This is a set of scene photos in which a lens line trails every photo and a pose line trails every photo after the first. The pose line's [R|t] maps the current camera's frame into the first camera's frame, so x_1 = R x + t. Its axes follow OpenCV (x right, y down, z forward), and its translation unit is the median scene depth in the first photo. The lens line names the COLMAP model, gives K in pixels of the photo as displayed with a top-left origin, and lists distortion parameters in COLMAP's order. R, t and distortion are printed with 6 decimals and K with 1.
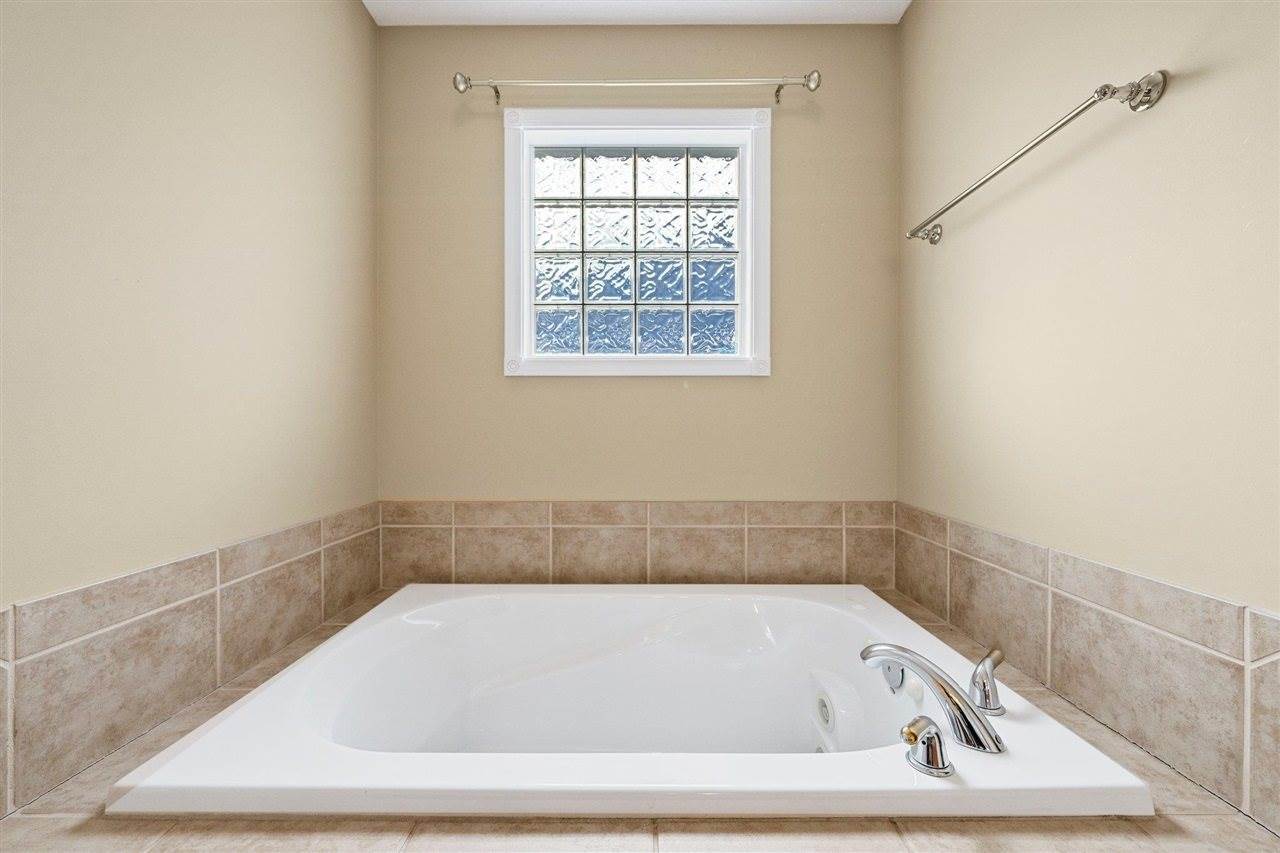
lens RADIAL K [[495.0, 0, 640.9], [0, 495.0, 425.0], [0, 0, 1]] dist [-0.003593, -0.000168]
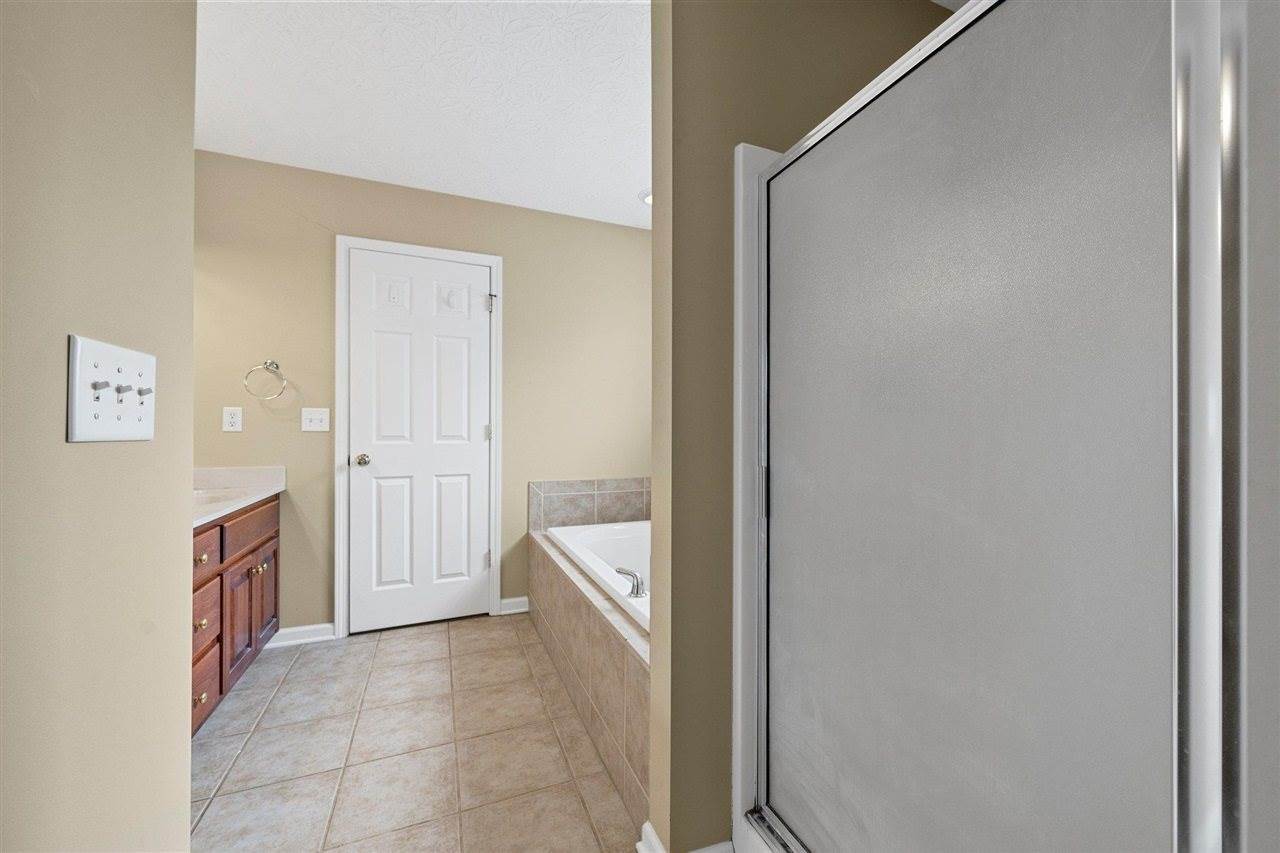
lens RADIAL K [[495.0, 0, 640.5], [0, 495.0, 428.6], [0, 0, 1]] dist [-0.003593, -0.000168]
pose [[0.379055, -0.001144, -0.925373, 2.024859], [-0.010125, 0.999934, -0.005383, -0.039701], [0.925319, 0.011410, 0.379018, 0.115619]]
